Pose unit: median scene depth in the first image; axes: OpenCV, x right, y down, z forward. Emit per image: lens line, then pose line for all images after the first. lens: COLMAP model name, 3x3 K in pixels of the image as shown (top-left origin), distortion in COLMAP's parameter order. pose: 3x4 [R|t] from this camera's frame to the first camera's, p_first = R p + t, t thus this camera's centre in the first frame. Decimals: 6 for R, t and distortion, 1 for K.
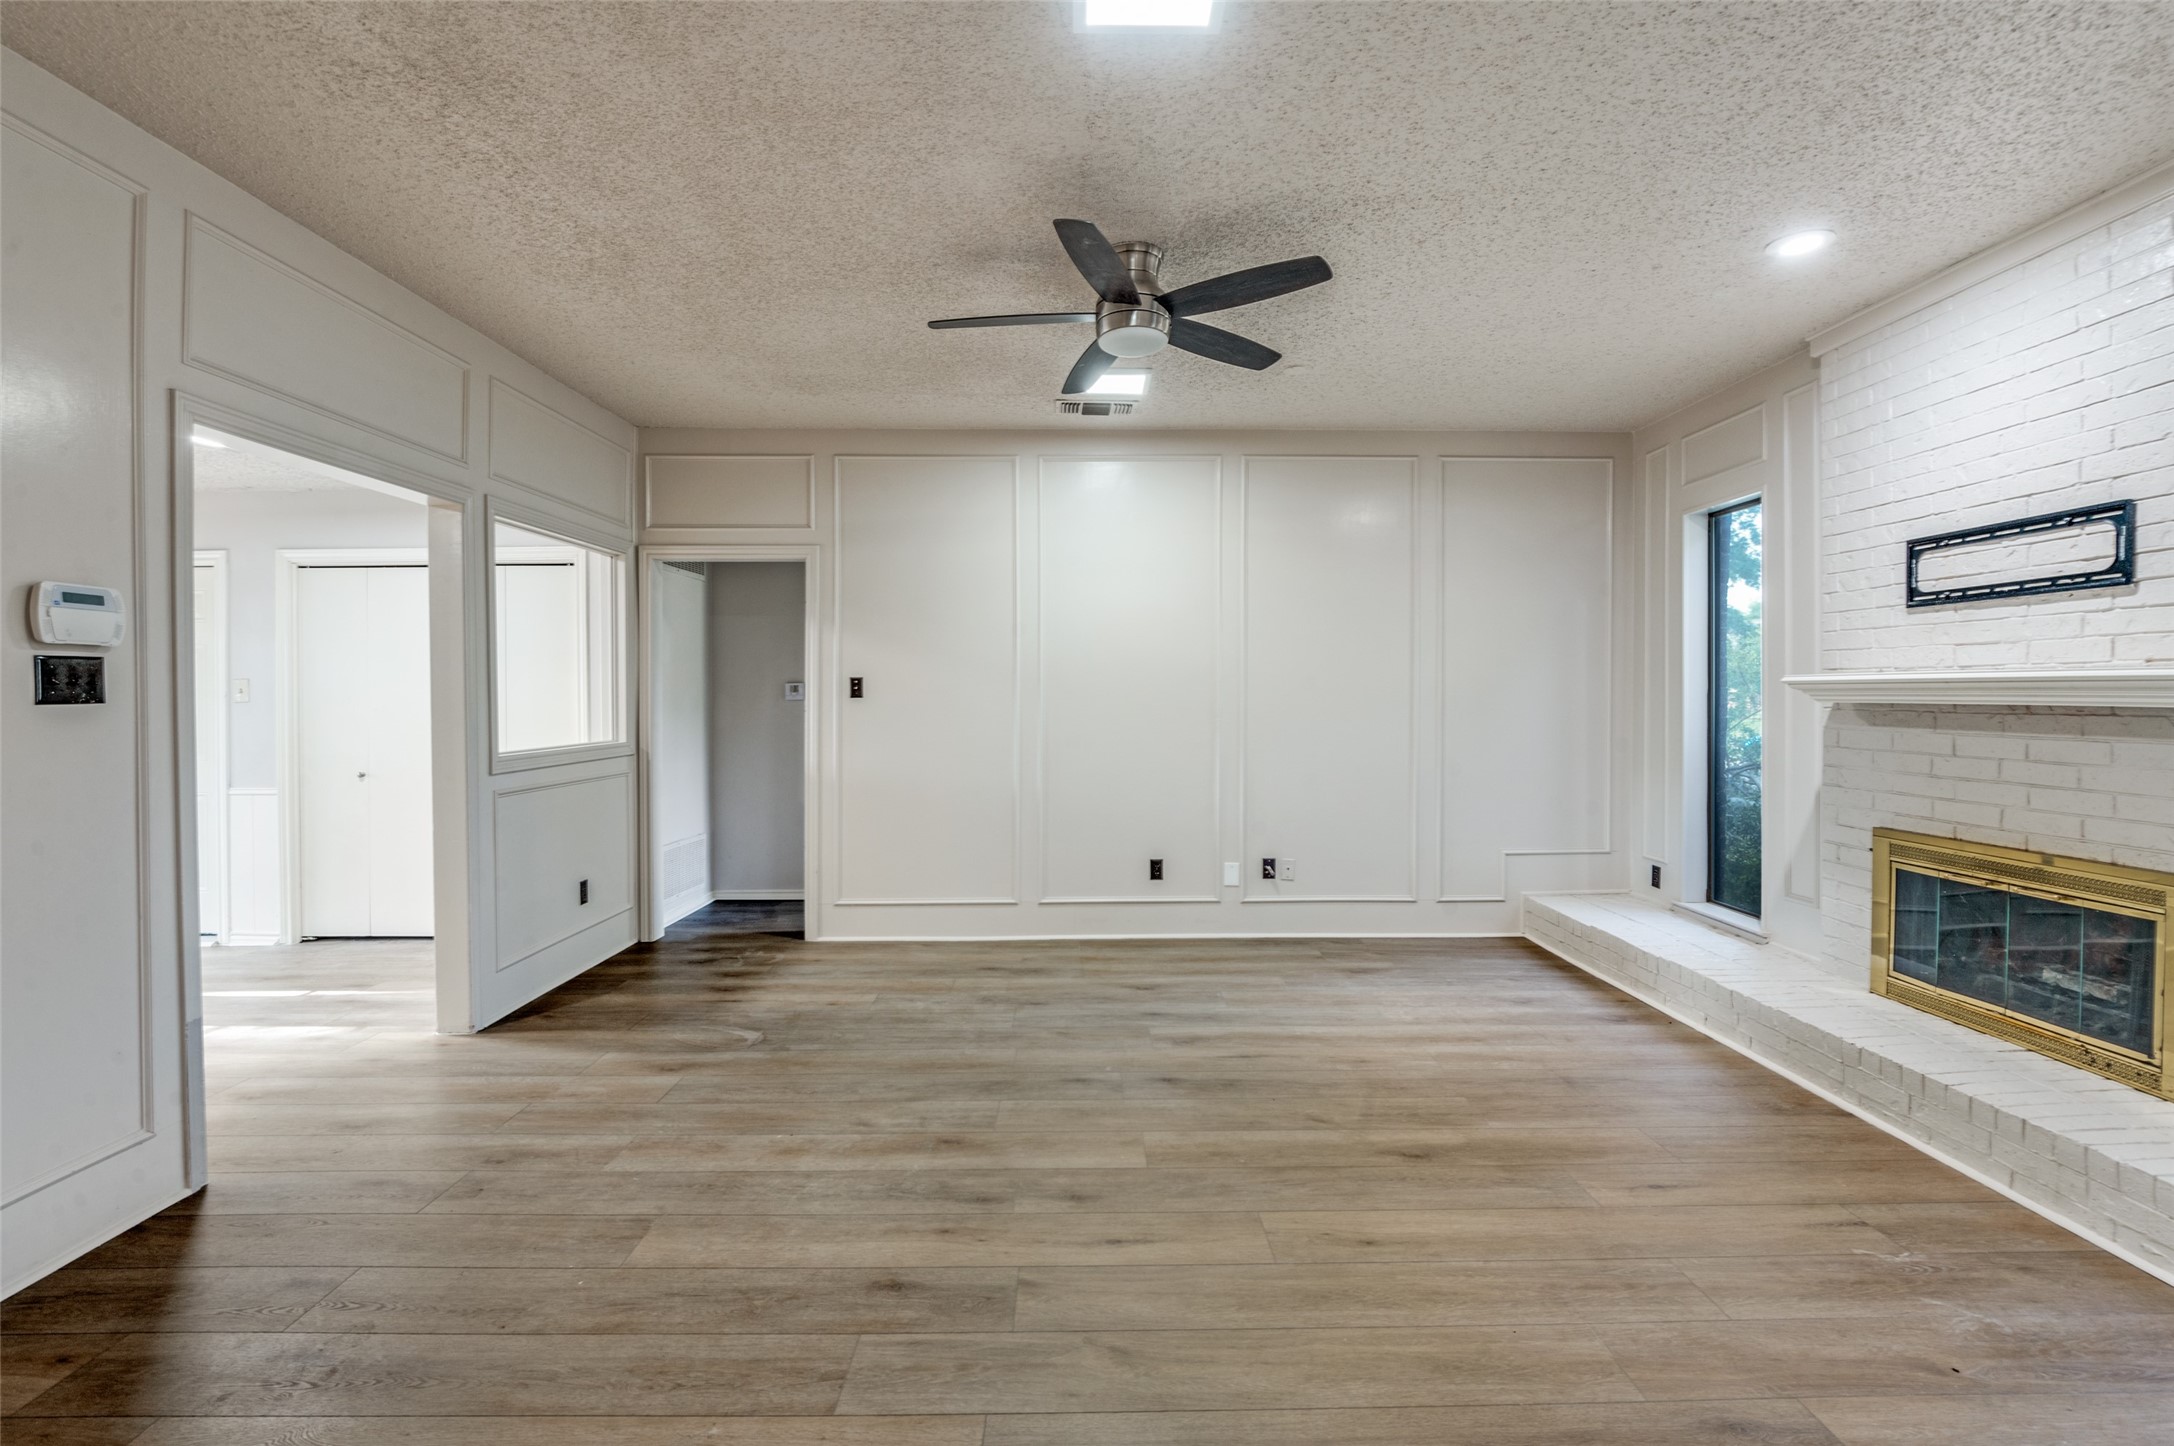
lens RADIAL K [[983.2, 0, 1094.4], [0, 983.2, 700.3], [0, 0, 1]] dist [-0.002615, -0.005481]
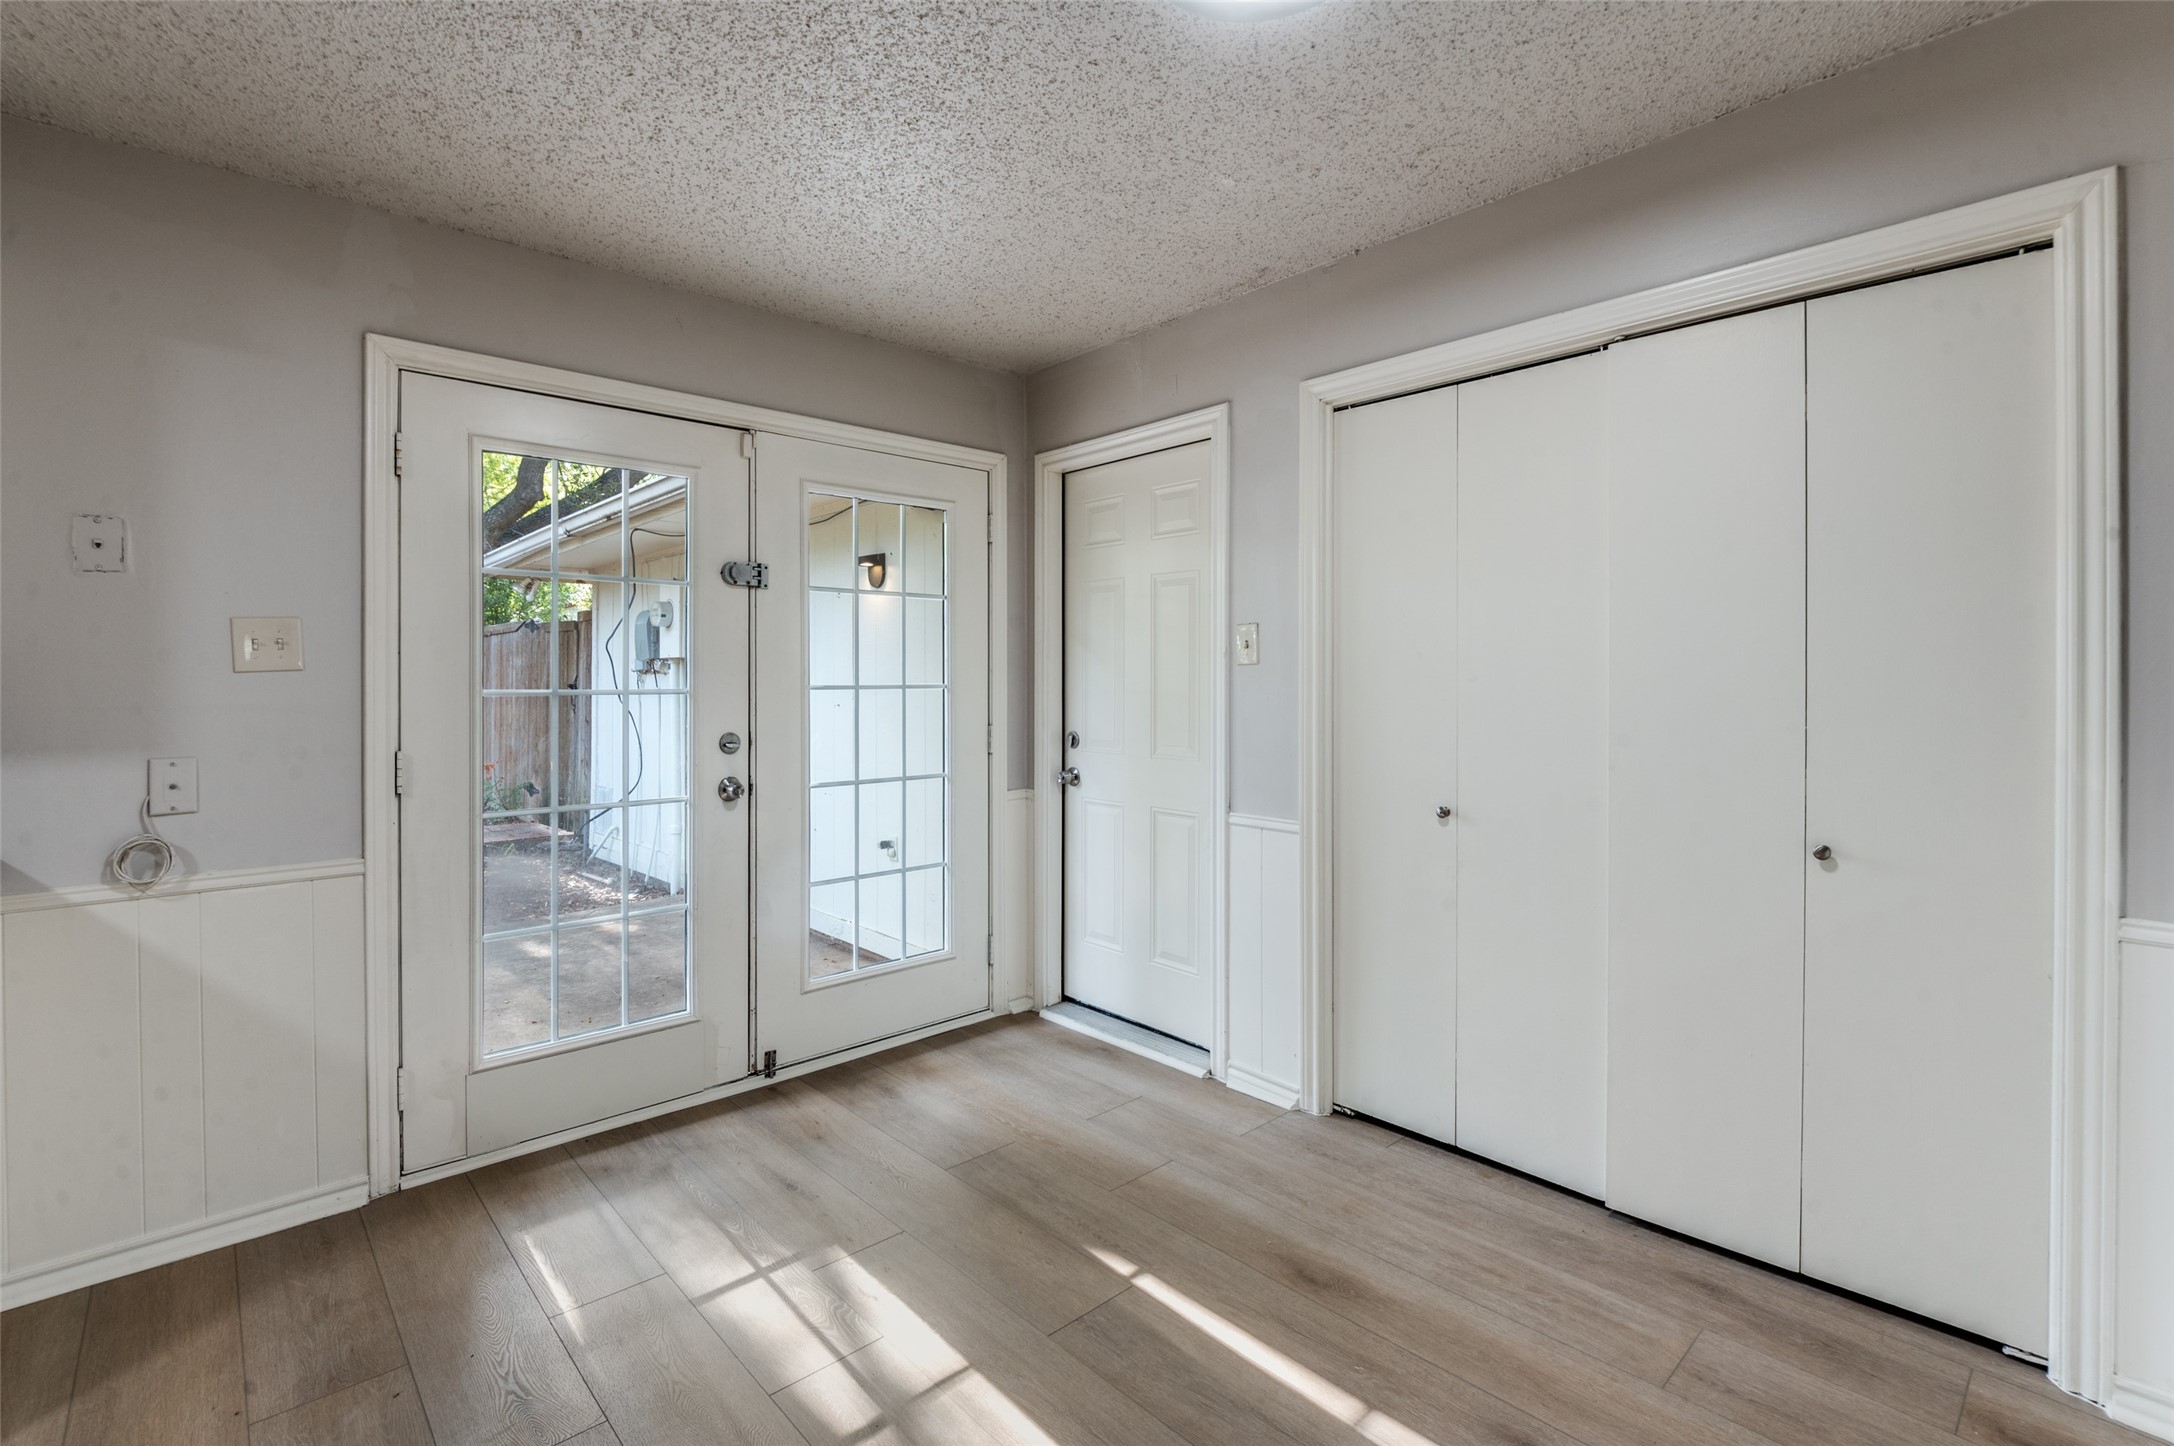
lens RADIAL K [[983.2, 0, 1100.8], [0, 983.2, 687.6], [0, 0, 1]] dist [-0.002615, -0.005481]
pose [[0.668041, 0.004424, -0.744111, -0.780690], [-0.005204, 0.999986, 0.001274, 0.023533], [0.744106, 0.003021, 0.668055, 0.860206]]
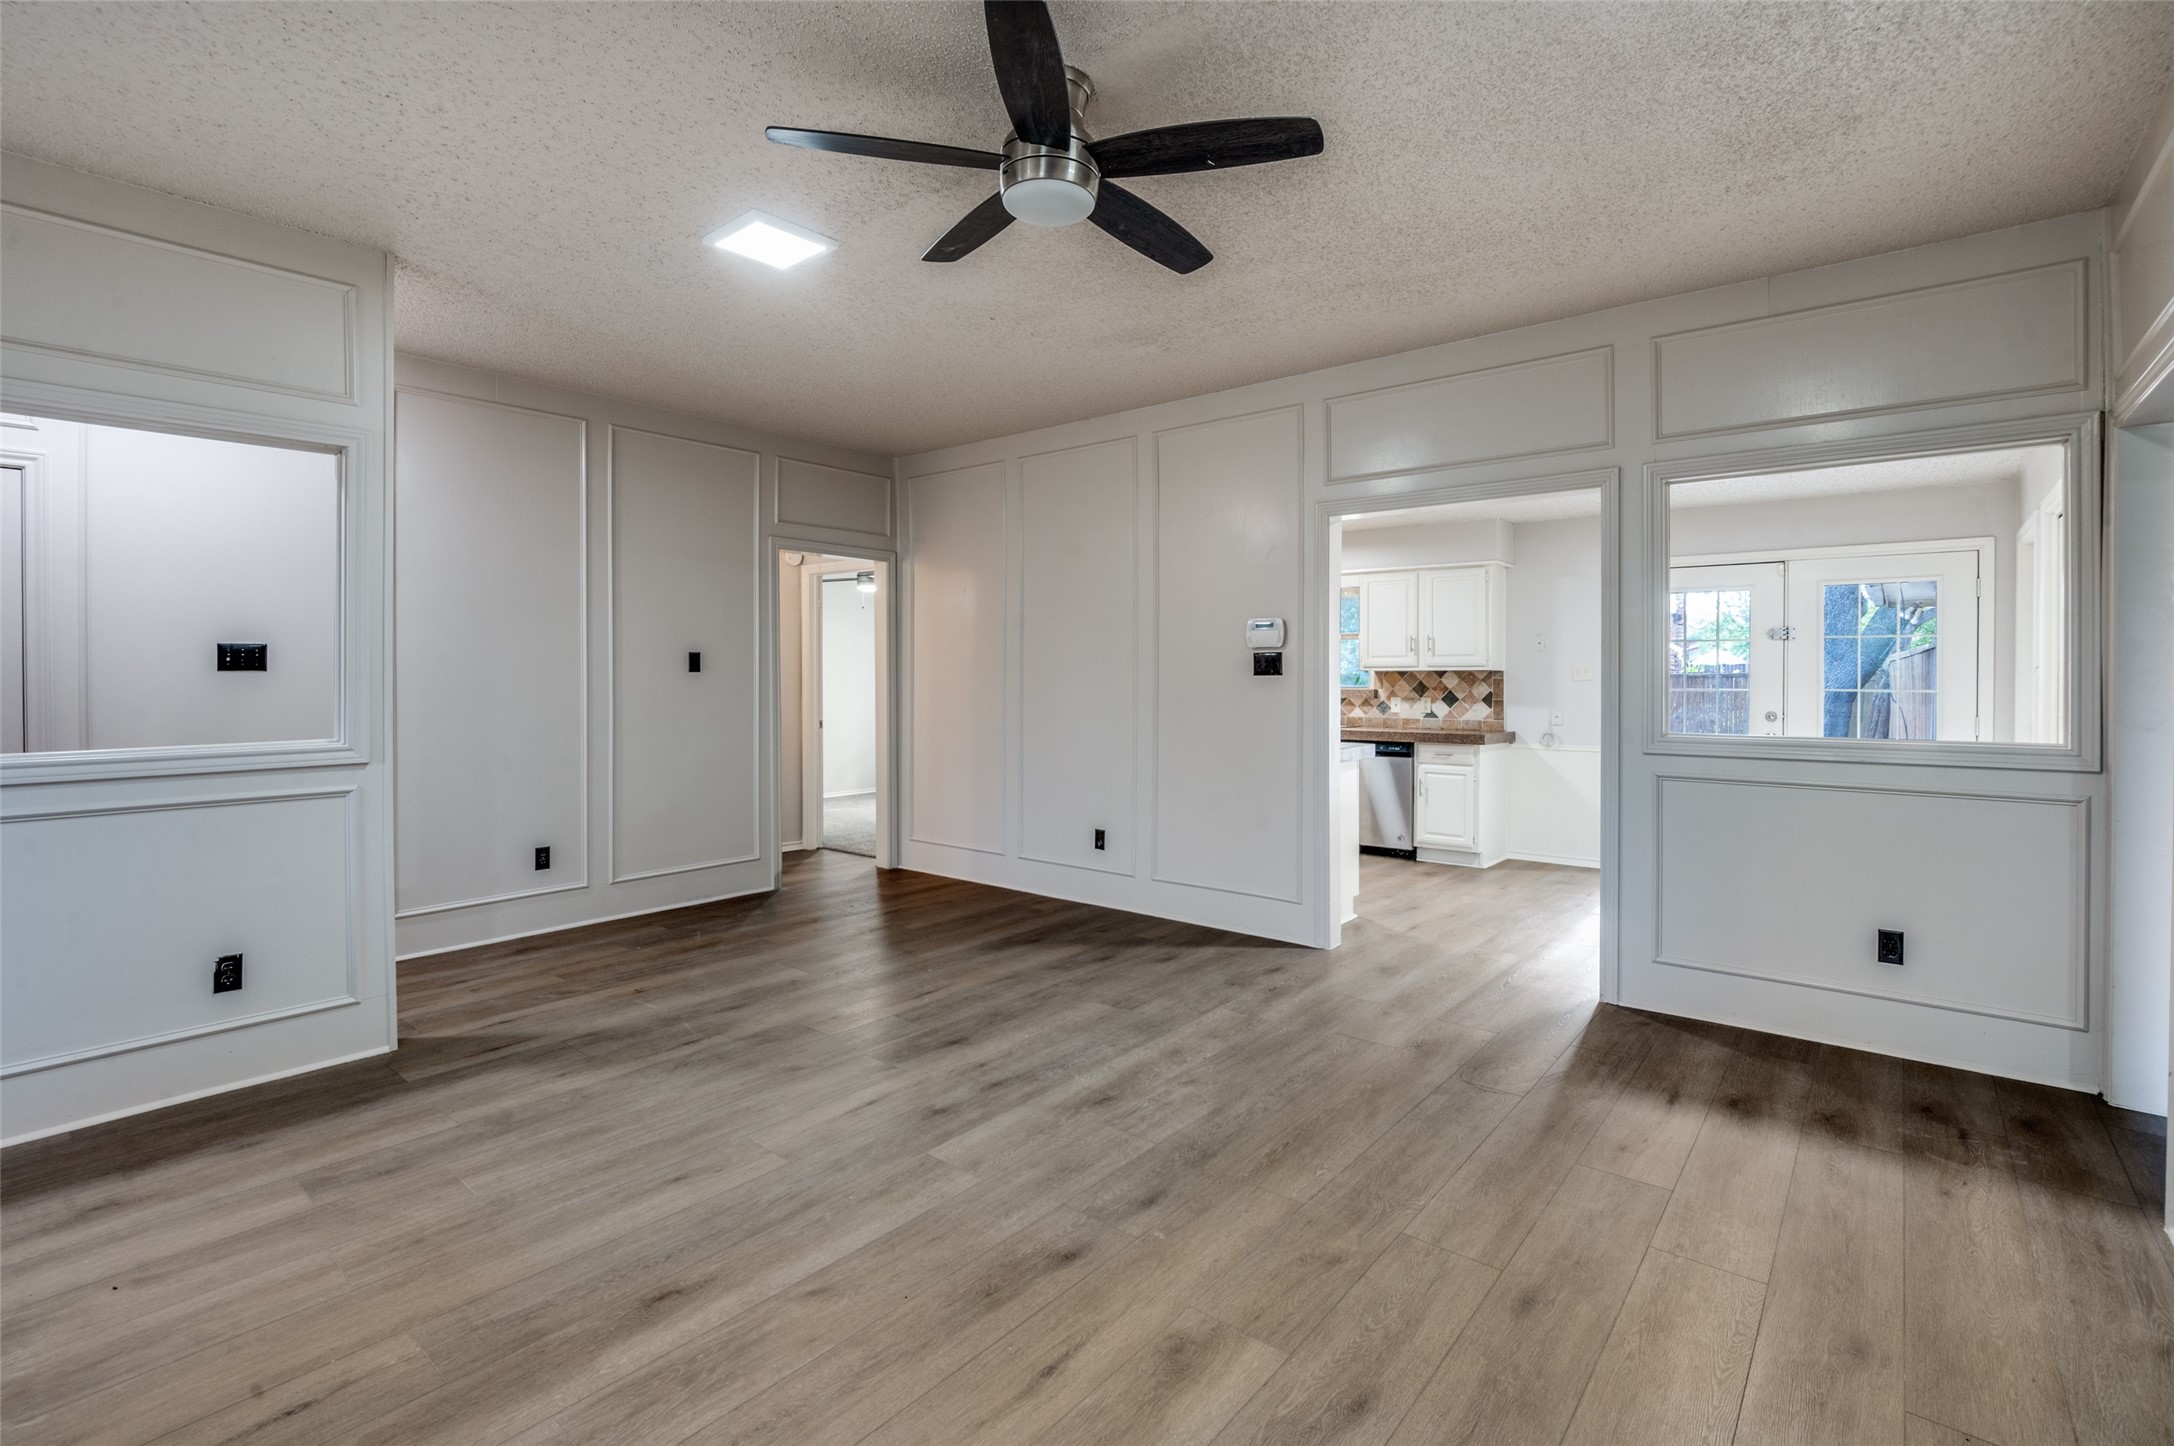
lens RADIAL K [[983.2, 0, 1081.1], [0, 983.2, 678.9], [0, 0, 1]] dist [-0.002615, -0.005481]
pose [[-0.655620, 0.005424, -0.755072, 0.562715], [-0.003537, 0.999941, 0.010254, -0.006455], [0.755083, 0.009393, -0.655562, 1.432644]]
